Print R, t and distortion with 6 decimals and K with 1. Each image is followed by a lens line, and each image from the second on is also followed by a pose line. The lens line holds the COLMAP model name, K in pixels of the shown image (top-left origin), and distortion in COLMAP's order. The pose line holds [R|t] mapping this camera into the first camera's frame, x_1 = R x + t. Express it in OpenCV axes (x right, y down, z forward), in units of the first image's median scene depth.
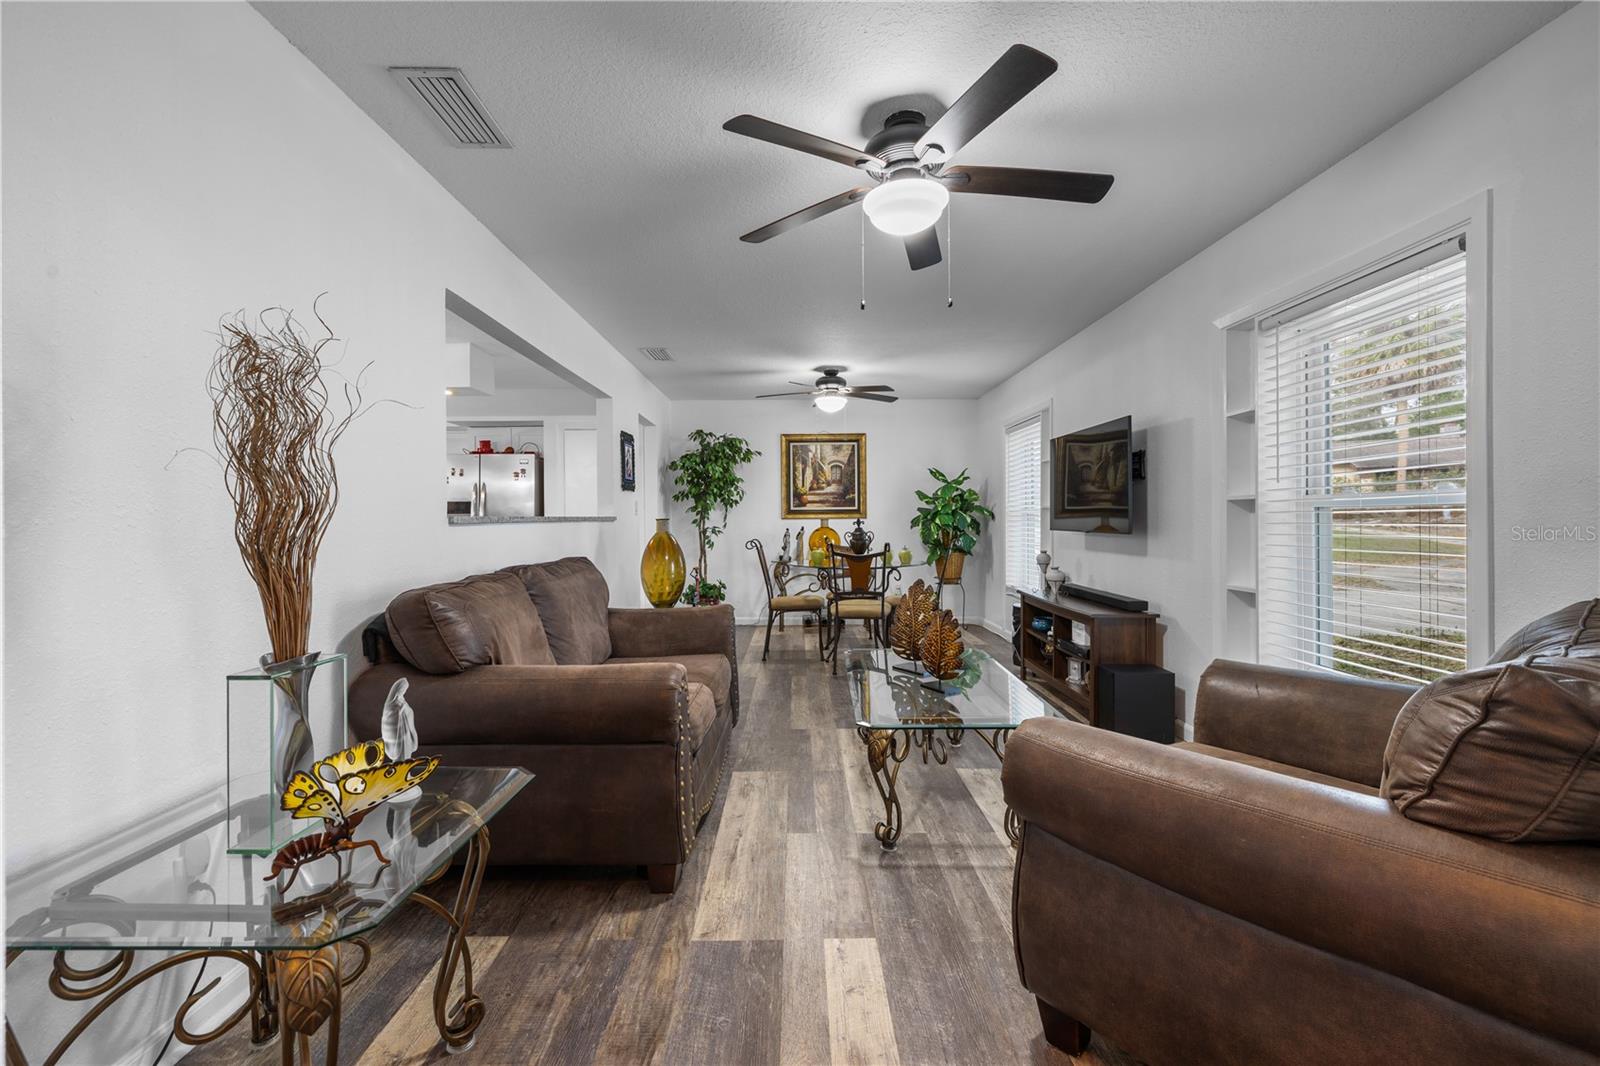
lens RADIAL K [[681.8, 0, 793.4], [0, 681.8, 520.8], [0, 0, 1]] dist [-0.000130, 0.001556]
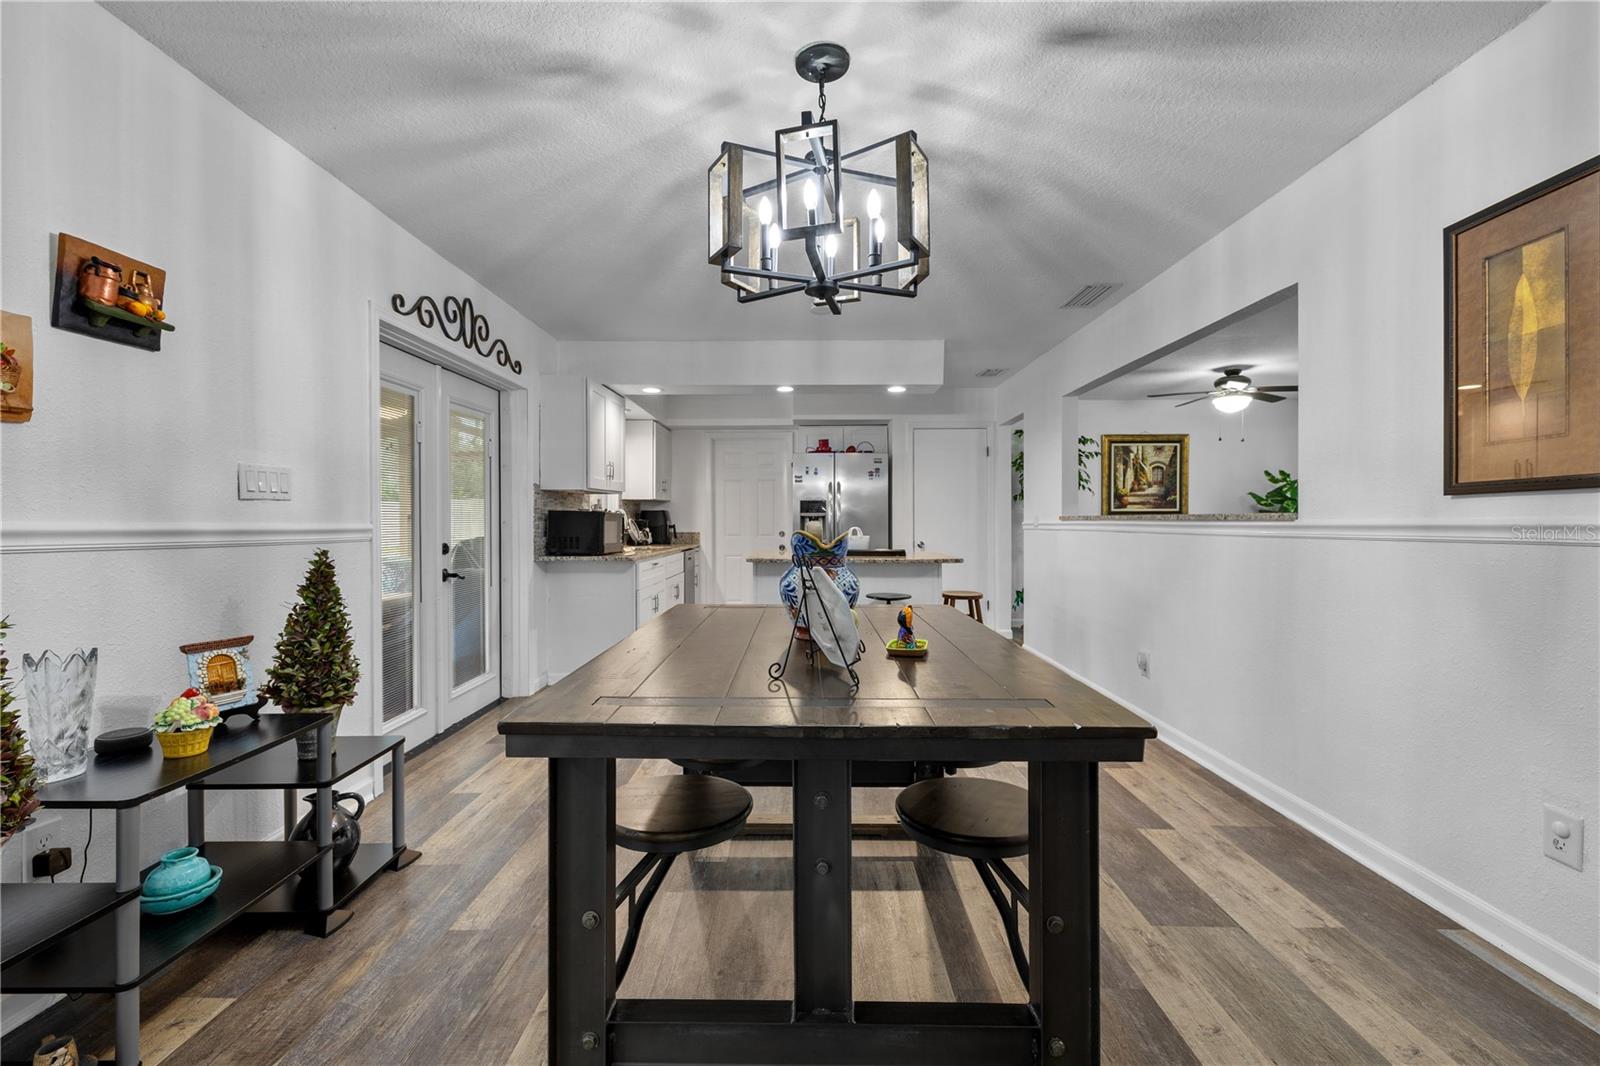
lens RADIAL K [[681.8, 0, 789.8], [0, 681.8, 525.5], [0, 0, 1]] dist [-0.000130, 0.001556]
pose [[0.999871, 0.005227, -0.015179, -0.501525], [-0.005179, 0.999981, 0.003209, 0.005412], [0.015195, -0.003130, 0.999880, 0.000424]]
